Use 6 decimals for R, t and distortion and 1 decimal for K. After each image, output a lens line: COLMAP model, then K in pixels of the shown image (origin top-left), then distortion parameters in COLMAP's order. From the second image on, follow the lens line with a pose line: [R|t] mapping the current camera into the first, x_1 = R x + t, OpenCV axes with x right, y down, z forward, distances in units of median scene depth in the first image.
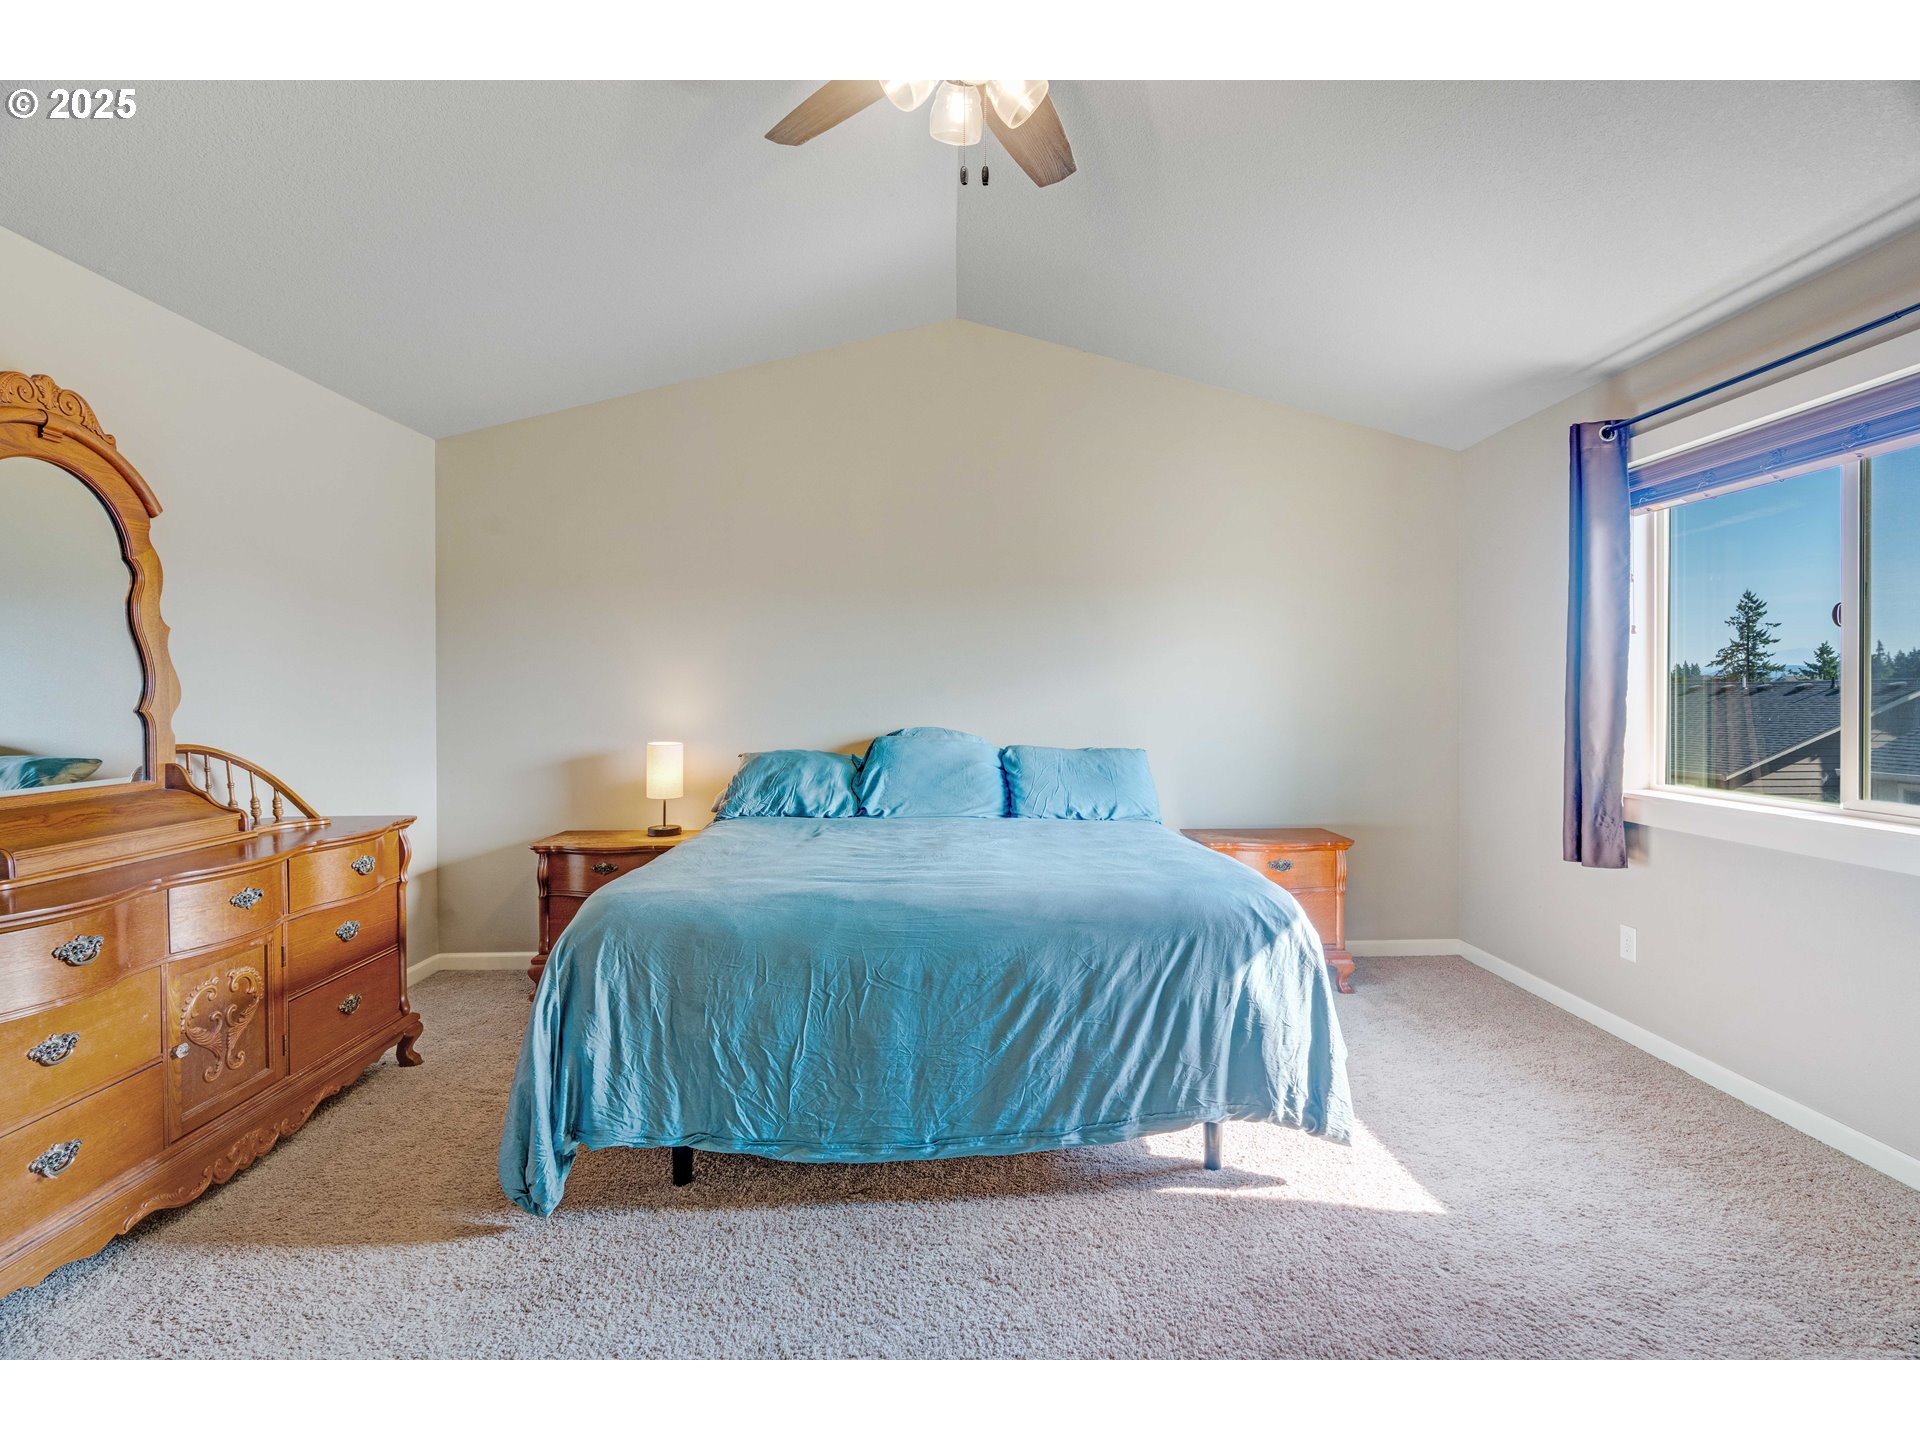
lens RADIAL K [[944.3, 0, 967.6], [0, 944.3, 704.8], [0, 0, 1]] dist [-0.011700, 0.006439]
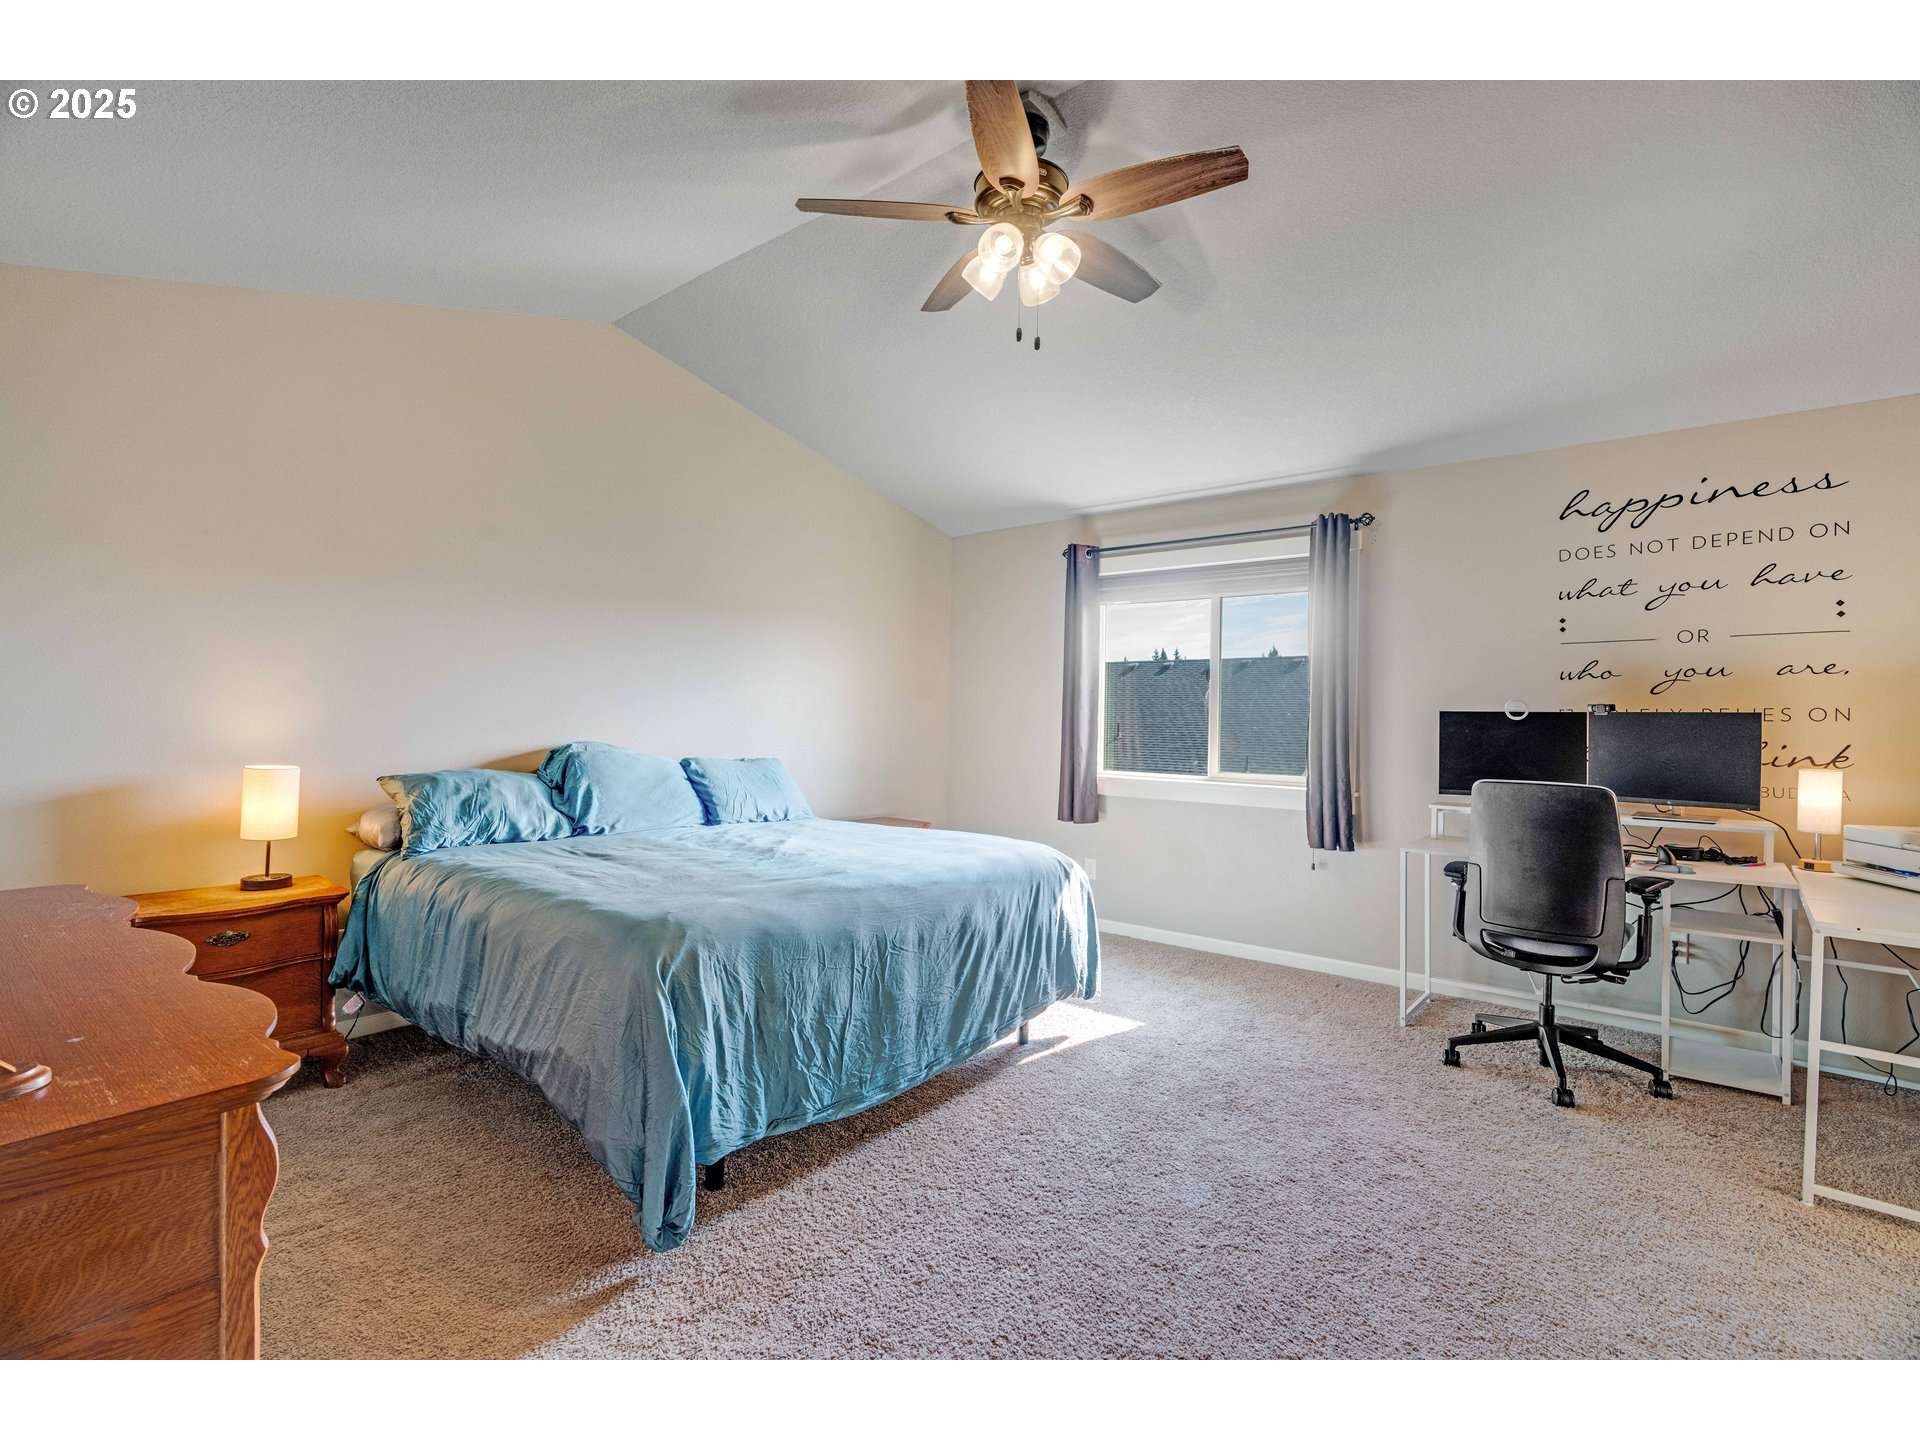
lens RADIAL K [[944.3, 0, 975.8], [0, 944.3, 729.8], [0, 0, 1]] dist [-0.011700, 0.006439]
pose [[0.648274, -0.002230, 0.761404, -0.693098], [-0.008160, 0.999918, 0.009877, -0.001425], [-0.761363, -0.012616, 0.648203, 0.099014]]
